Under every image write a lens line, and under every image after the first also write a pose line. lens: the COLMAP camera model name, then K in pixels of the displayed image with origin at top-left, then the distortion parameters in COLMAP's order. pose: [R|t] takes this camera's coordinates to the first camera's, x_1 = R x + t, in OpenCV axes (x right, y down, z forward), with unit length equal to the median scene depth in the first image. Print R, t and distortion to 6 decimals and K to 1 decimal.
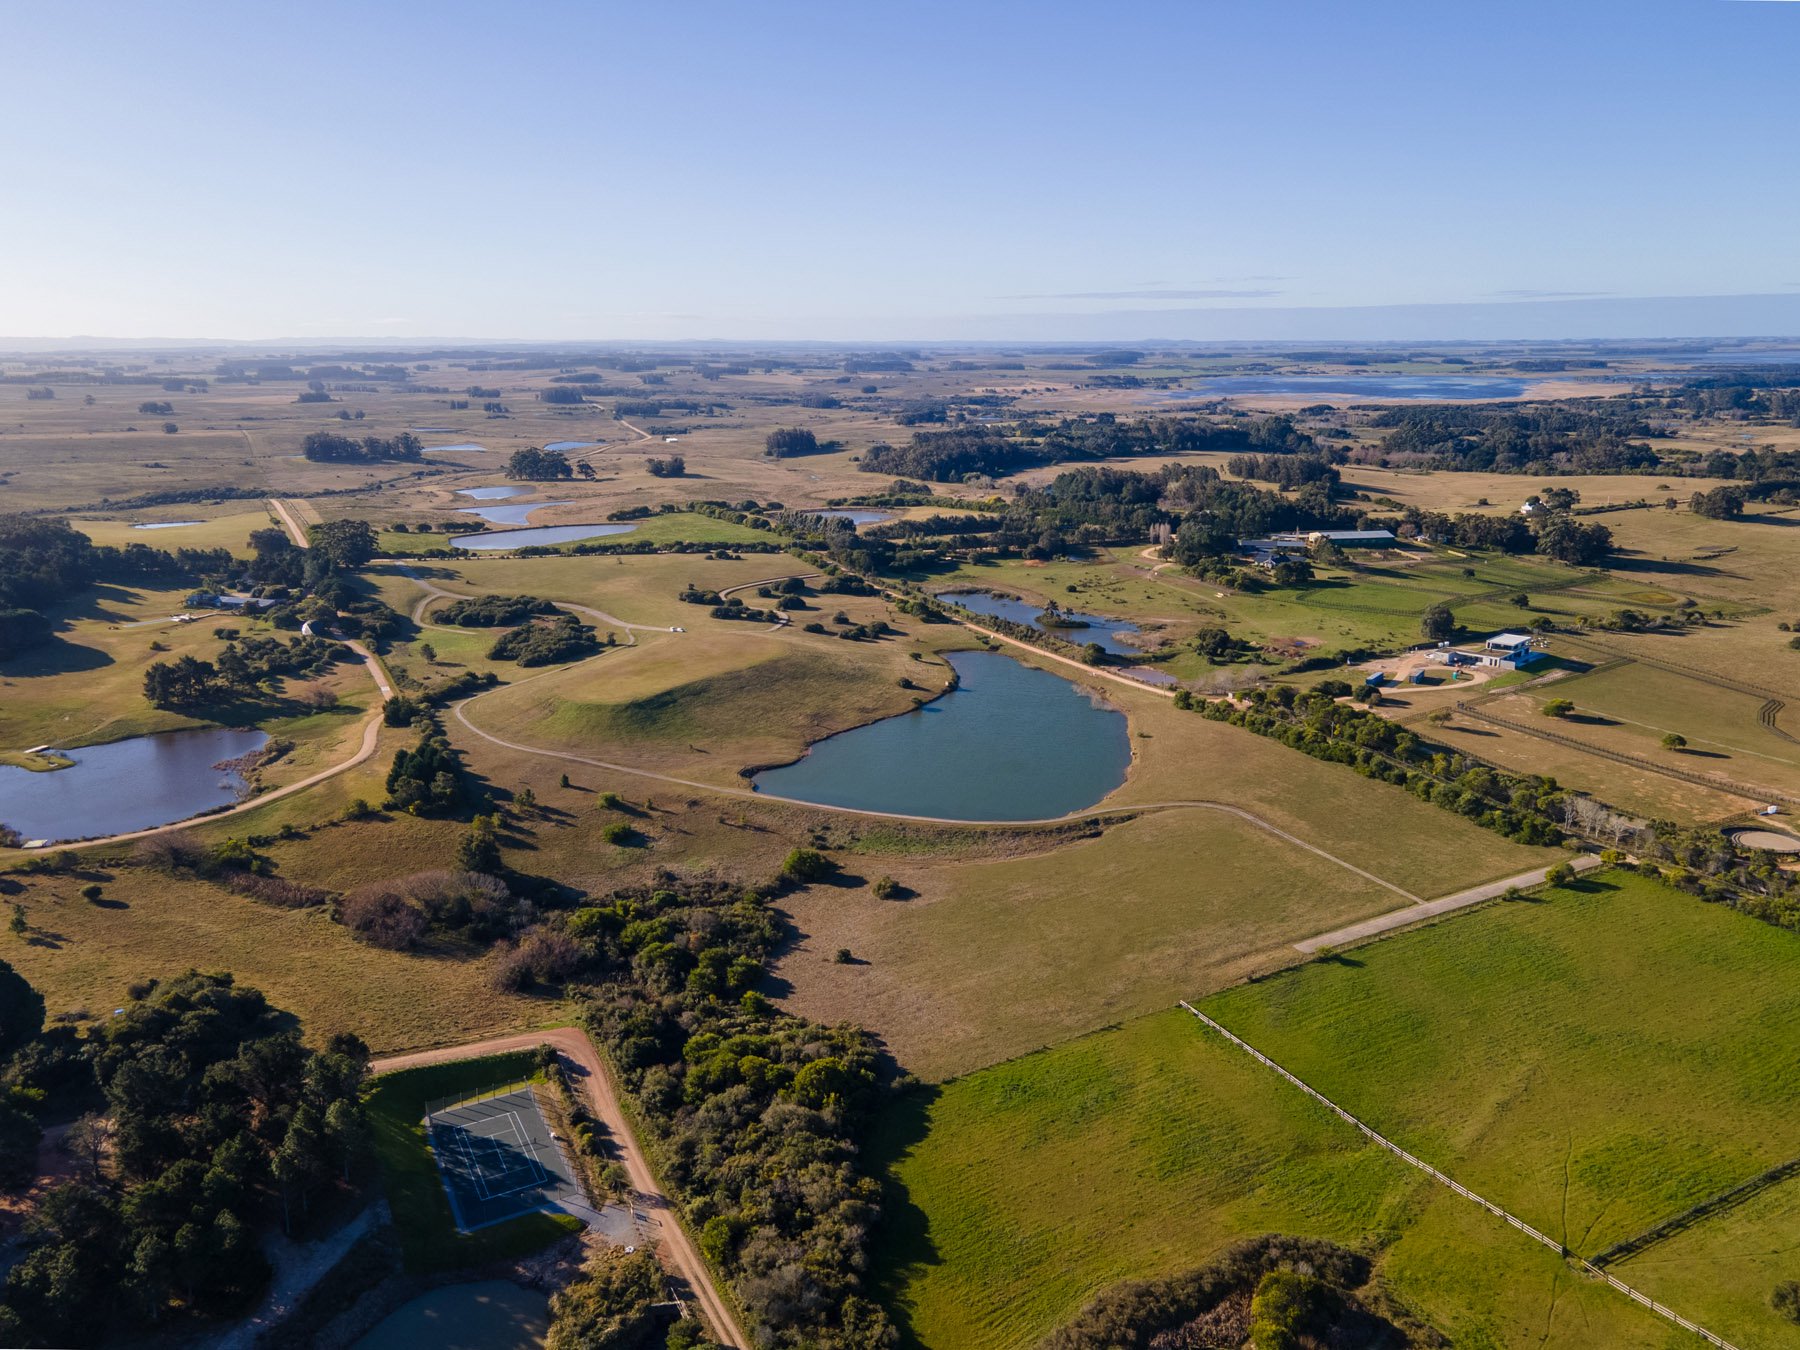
lens RADIAL K [[1331.2, 0, 900.0], [0, 1331.2, 675.0], [0, 0, 1]] dist [0.003989, 0.042998]
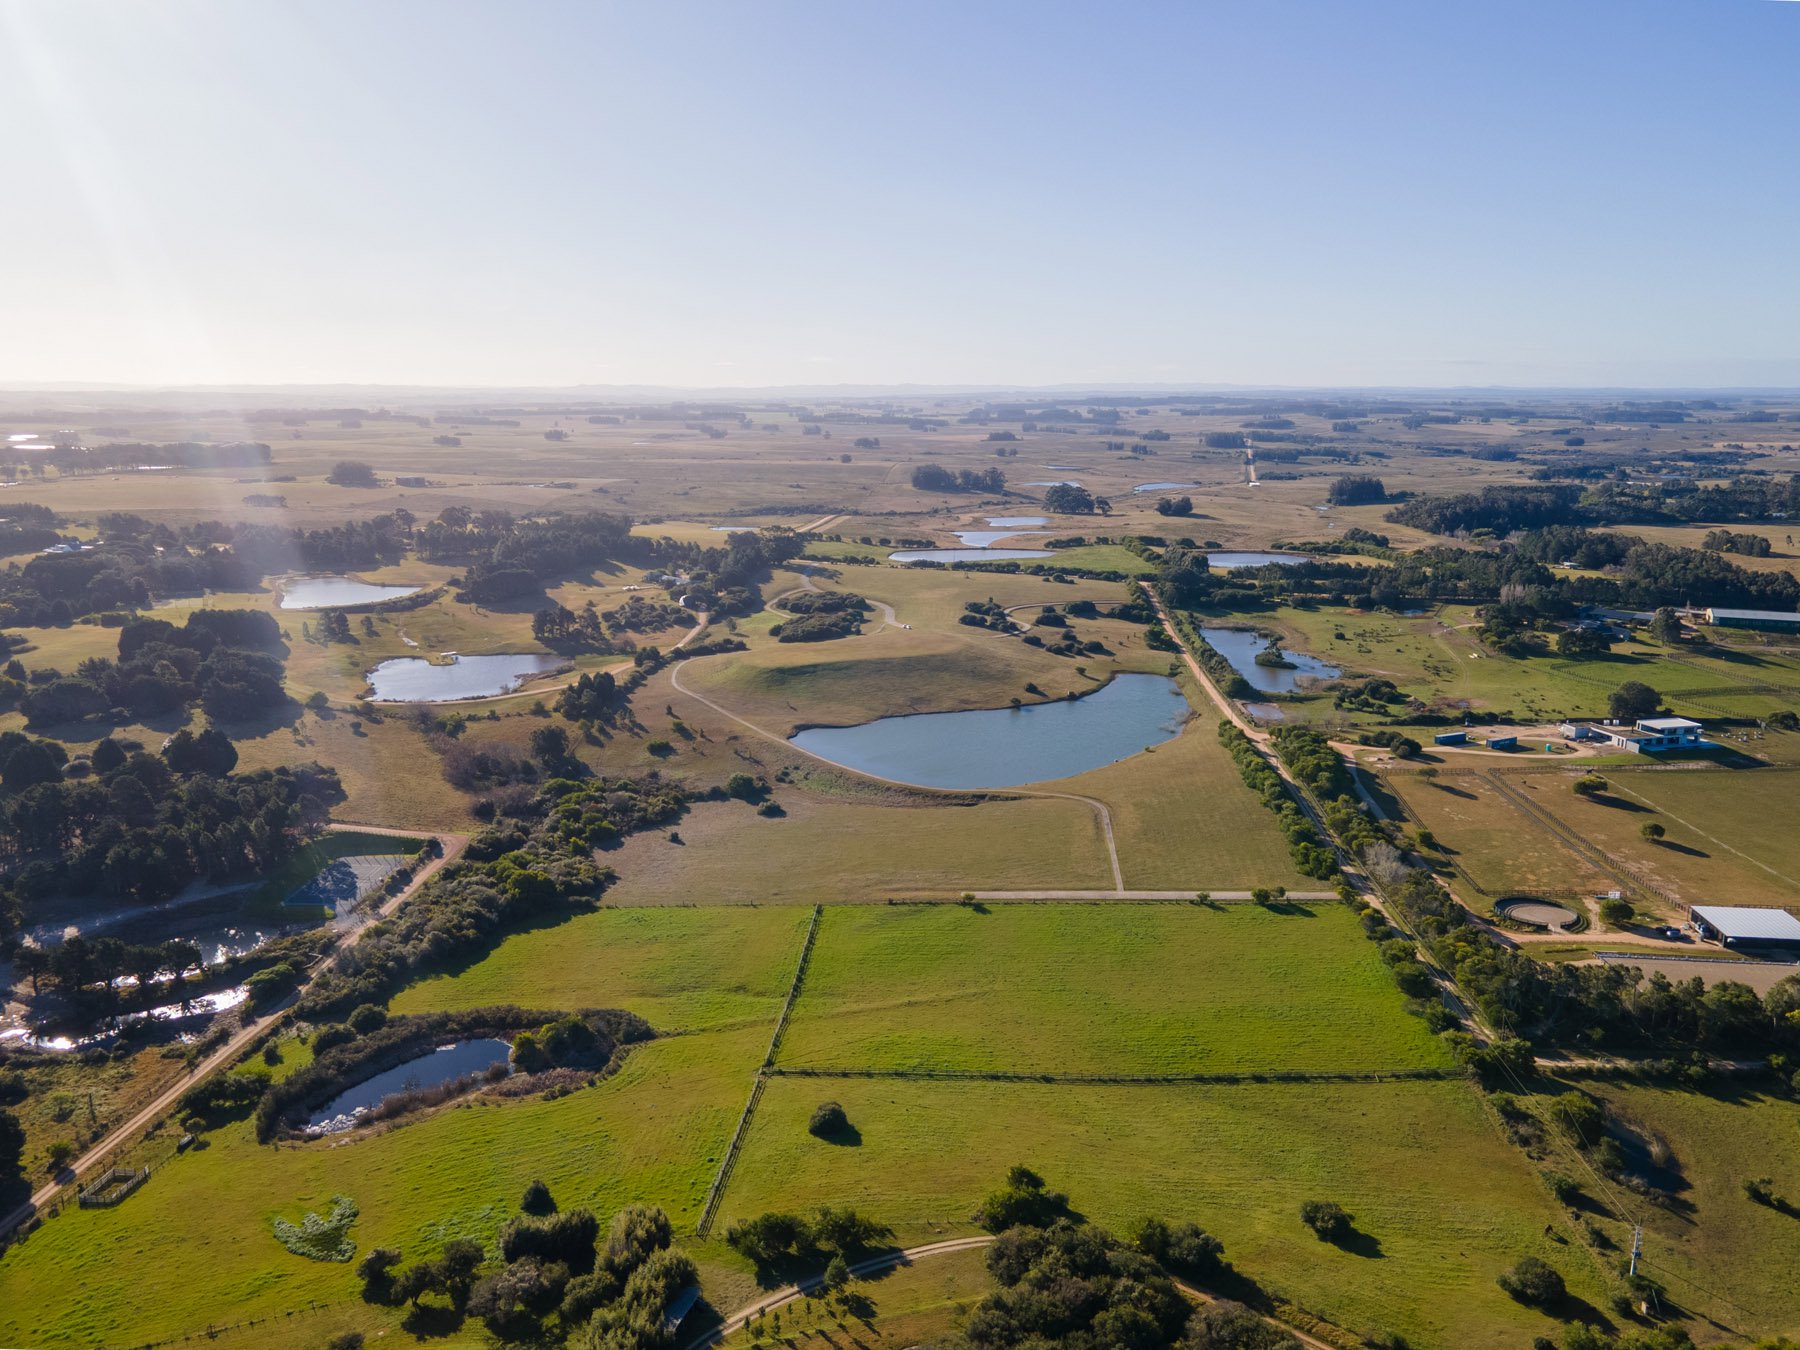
lens RADIAL K [[1331.2, 0, 900.0], [0, 1331.2, 675.0], [0, 0, 1]] dist [0.003989, 0.042998]
pose [[0.857127, 0.114608, -0.502193, 0.191034], [-0.131165, 0.991358, 0.002375, 0.003073], [0.498125, 0.063834, 0.864752, -0.017720]]
